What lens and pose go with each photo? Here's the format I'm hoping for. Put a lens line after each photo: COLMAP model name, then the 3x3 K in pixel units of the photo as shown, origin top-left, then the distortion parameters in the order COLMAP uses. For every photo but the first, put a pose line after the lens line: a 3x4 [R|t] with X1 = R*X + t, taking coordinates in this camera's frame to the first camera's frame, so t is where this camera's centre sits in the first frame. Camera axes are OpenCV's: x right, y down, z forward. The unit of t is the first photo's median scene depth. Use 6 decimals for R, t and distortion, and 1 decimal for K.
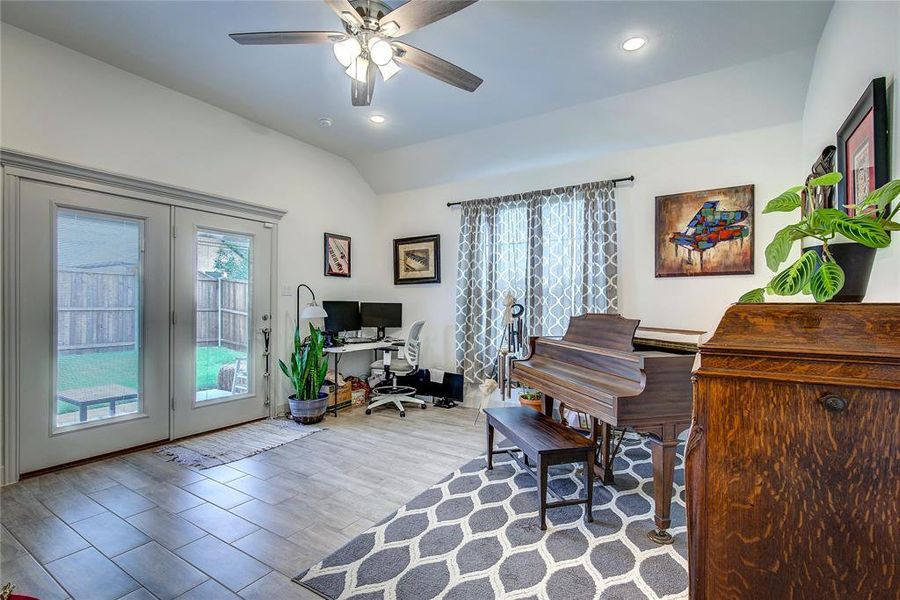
lens RADIAL K [[430.0, 0, 448.4], [0, 430.0, 305.8], [0, 0, 1]] dist [-0.001339, -0.000061]
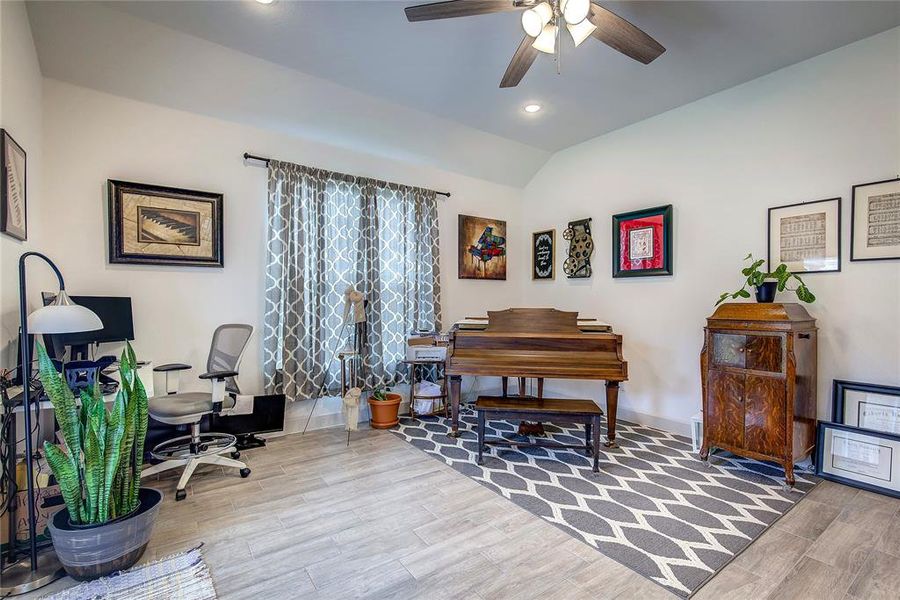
lens RADIAL K [[430.0, 0, 448.4], [0, 430.0, 305.8], [0, 0, 1]] dist [-0.001339, -0.000061]
pose [[0.337606, -0.016718, 0.941139, -0.681338], [-0.002425, 0.999823, 0.018630, -0.008878], [-0.941285, -0.008572, 0.337506, 0.570526]]
